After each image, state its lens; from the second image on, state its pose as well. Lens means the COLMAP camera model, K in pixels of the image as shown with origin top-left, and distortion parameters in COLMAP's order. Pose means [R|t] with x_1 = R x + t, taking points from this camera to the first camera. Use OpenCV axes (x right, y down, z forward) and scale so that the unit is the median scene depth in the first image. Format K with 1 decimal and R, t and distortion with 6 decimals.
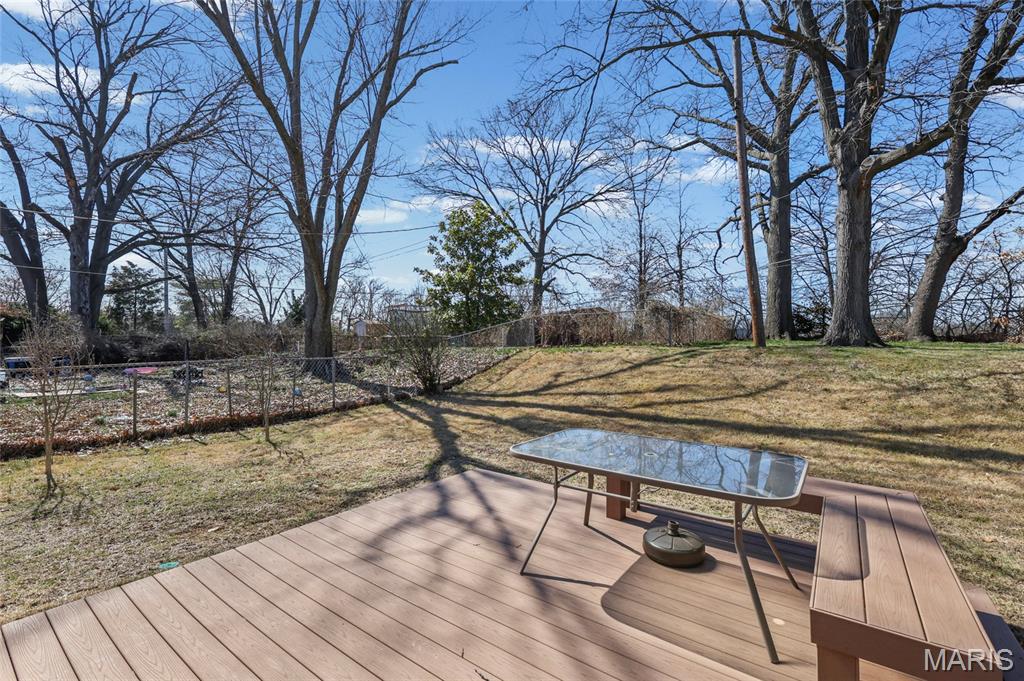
lens RADIAL K [[442.5, 0, 509.6], [0, 442.5, 337.1], [0, 0, 1]] dist [0.004276, 0.000439]
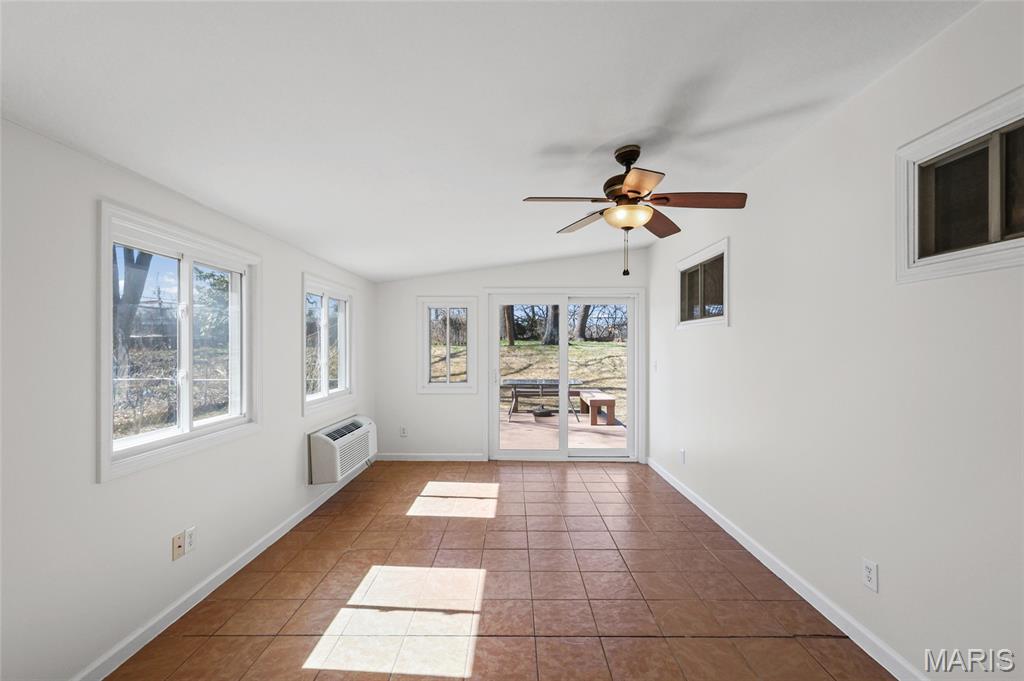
lens RADIAL K [[447.0, 0, 512.2], [0, 447.0, 341.6], [0, 0, 1]] dist [0.000427, 0.000425]
pose [[0.816130, -0.002989, 0.577861, -0.503854], [-0.005370, 0.999904, 0.012755, -0.016552], [-0.577844, -0.013513, 0.816036, -0.452414]]
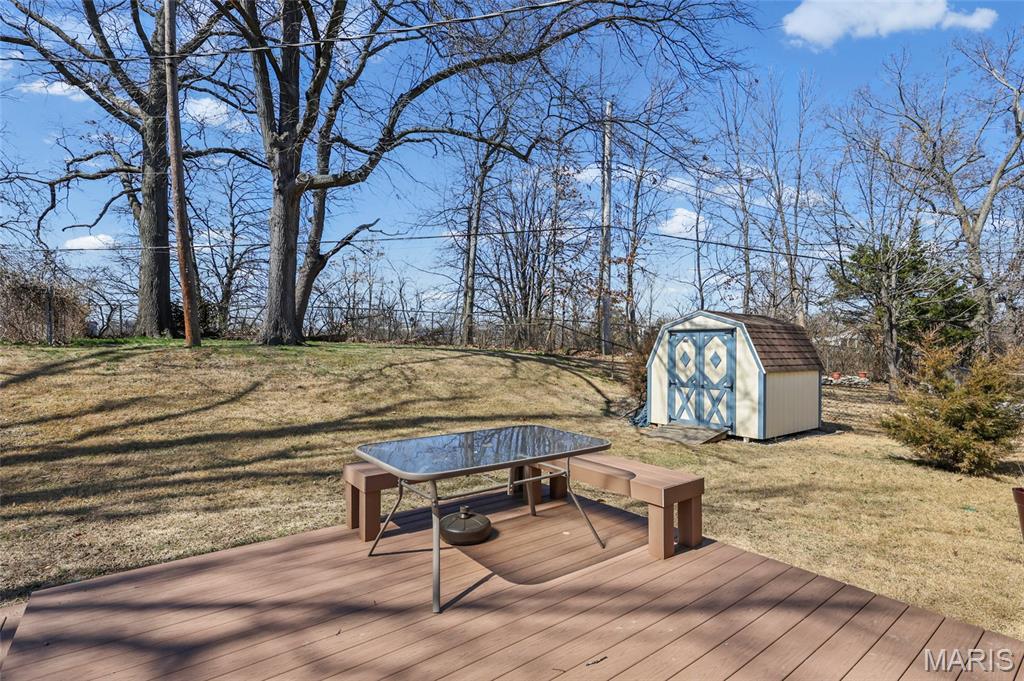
lens RADIAL K [[492.9, 0, 511.1], [0, 492.9, 346.4], [0, 0, 1]] dist [0.010754, 0.000047]
pose [[0.291769, -0.005512, 0.956473, -0.239246], [-0.017530, 0.999785, 0.011109, 0.000828], [-0.956328, -0.020008, 0.291609, 0.166366]]
